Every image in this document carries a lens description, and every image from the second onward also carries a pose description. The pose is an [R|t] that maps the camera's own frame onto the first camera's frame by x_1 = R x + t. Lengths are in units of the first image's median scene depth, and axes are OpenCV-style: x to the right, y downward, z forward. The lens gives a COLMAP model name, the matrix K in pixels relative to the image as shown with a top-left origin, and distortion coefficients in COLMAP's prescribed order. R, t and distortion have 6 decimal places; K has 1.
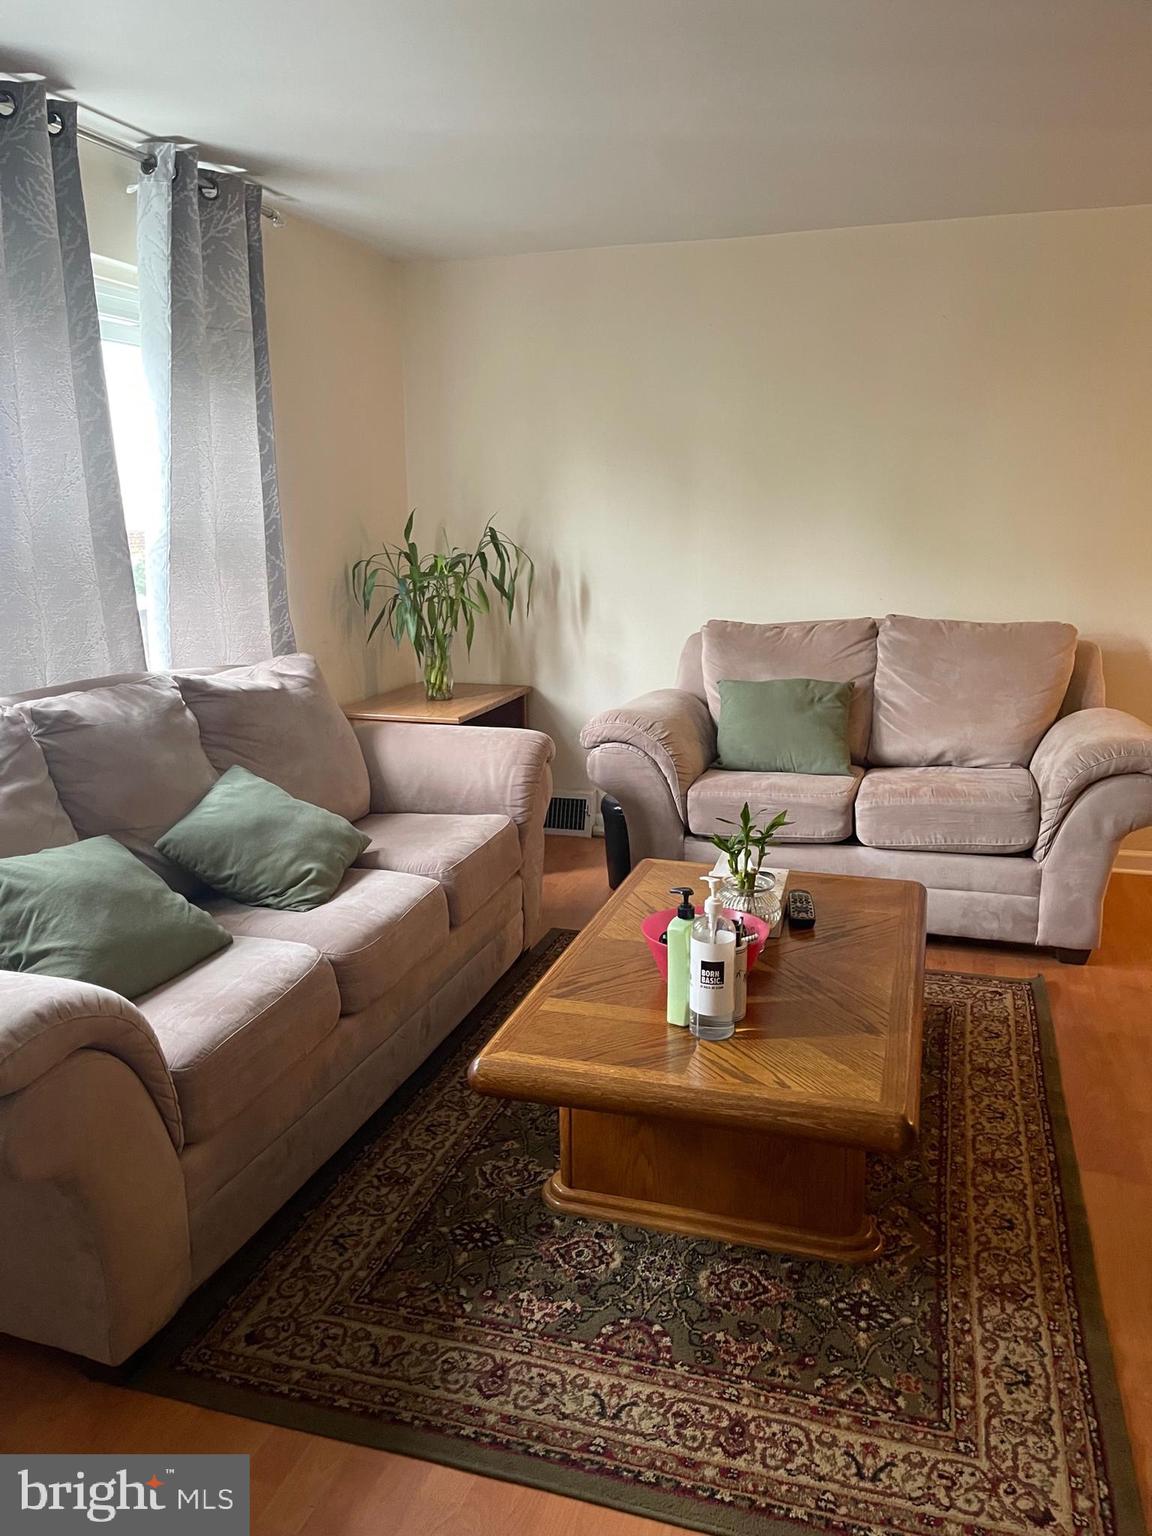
lens RADIAL K [[1175.9, 0, 576.0], [0, 1175.9, 768.0], [0, 0, 1]] dist [0.076991, -0.158362]
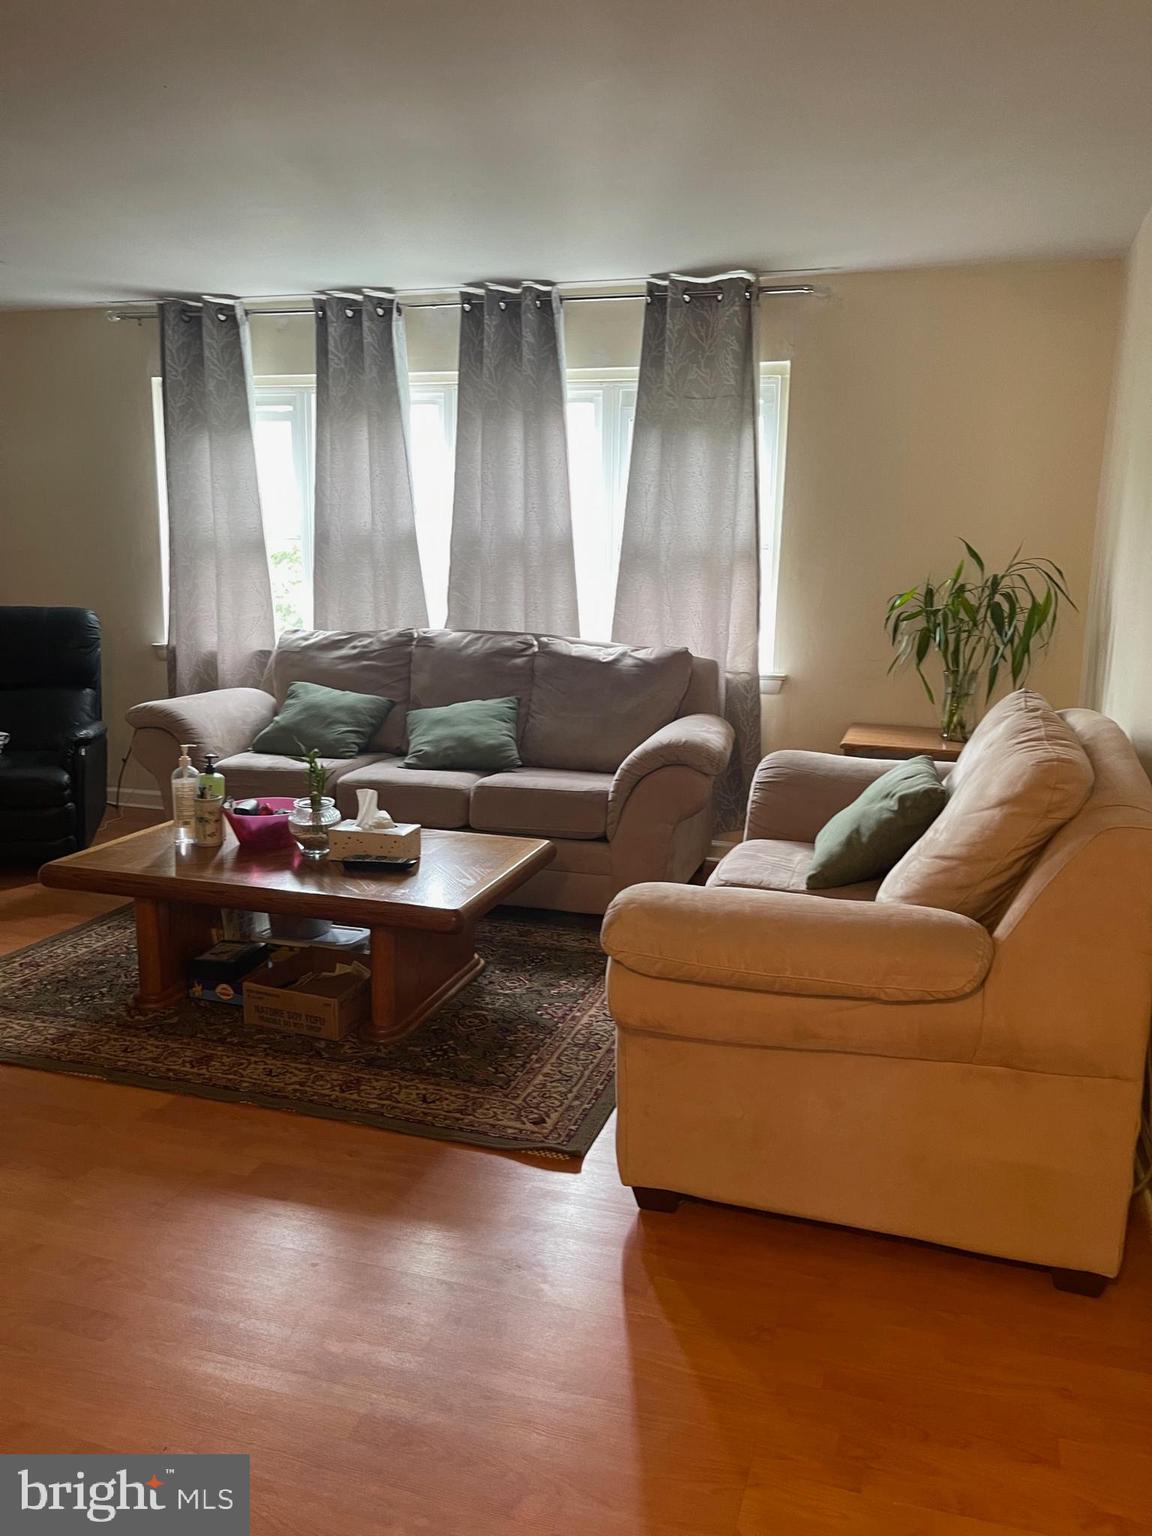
lens RADIAL K [[1175.9, 0, 576.0], [0, 1175.9, 768.0], [0, 0, 1]] dist [0.076991, -0.158362]
pose [[-0.017914, 0.193691, -0.980899, 1.165983], [-0.230976, 0.953718, 0.192542, -0.217441], [0.972795, 0.230013, 0.027653, 0.995805]]
